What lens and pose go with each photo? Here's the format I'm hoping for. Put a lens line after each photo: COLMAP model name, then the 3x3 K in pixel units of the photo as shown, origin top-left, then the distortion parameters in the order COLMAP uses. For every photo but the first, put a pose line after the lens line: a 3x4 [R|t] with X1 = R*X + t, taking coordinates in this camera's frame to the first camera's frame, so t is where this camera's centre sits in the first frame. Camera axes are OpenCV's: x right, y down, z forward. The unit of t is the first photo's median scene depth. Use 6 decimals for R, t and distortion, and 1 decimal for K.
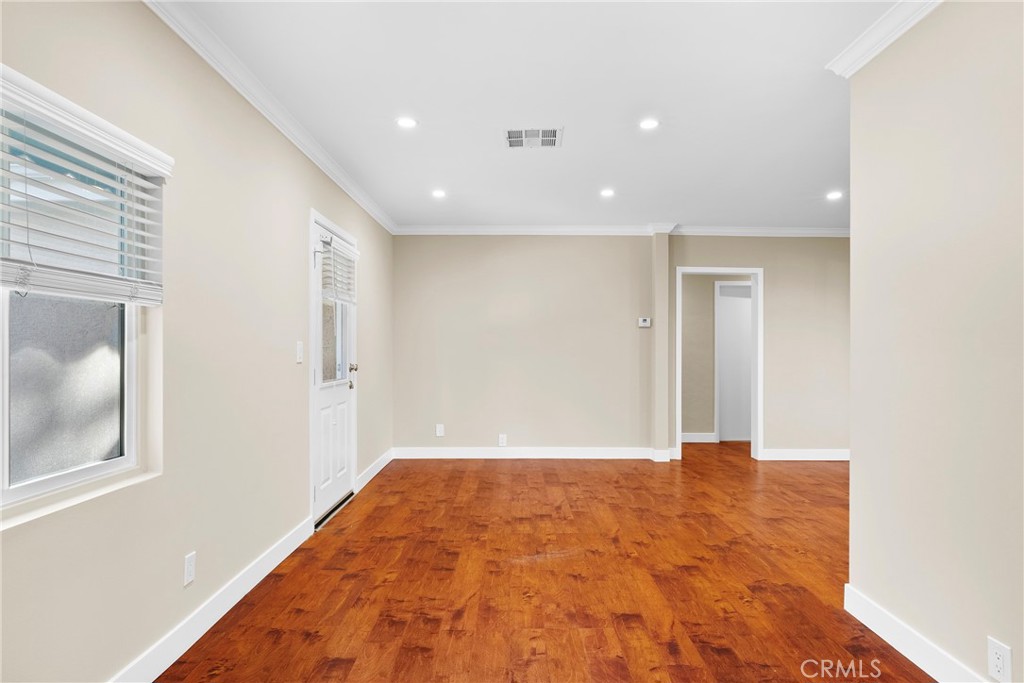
lens RADIAL K [[570.3, 0, 514.2], [0, 570.3, 347.7], [0, 0, 1]] dist [-0.001947, 0.000889]
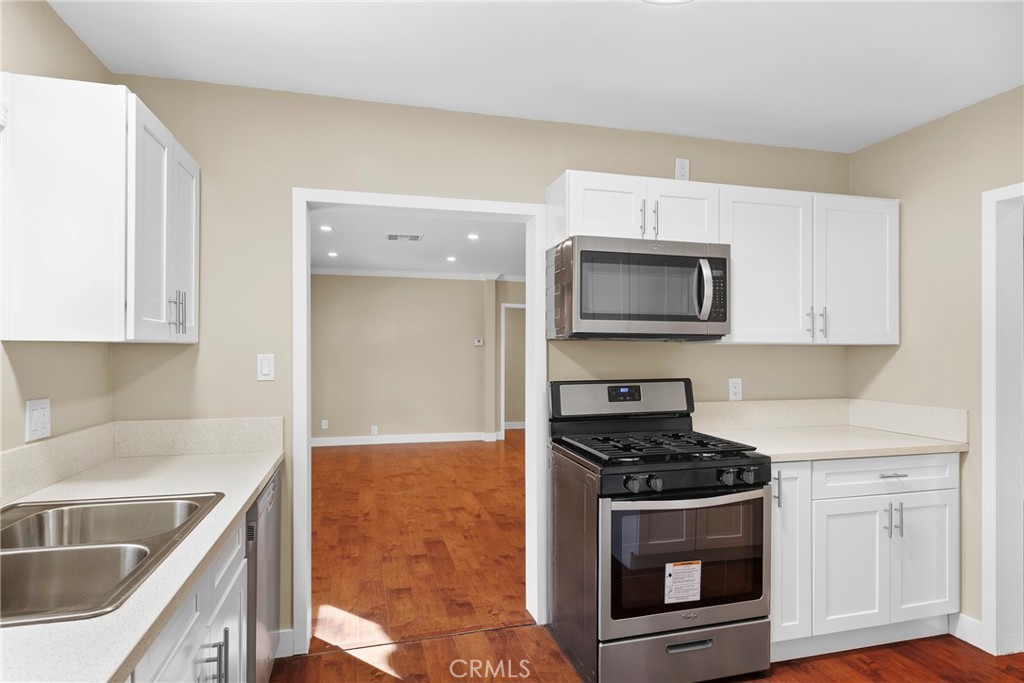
lens RADIAL K [[570.3, 0, 504.0], [0, 570.3, 347.4], [0, 0, 1]] dist [-0.001947, 0.000889]
pose [[0.971144, 0.001396, 0.238489, -0.078944], [-0.000208, 0.999987, -0.005006, -0.045565], [-0.238493, 0.004812, 0.971132, -0.657399]]
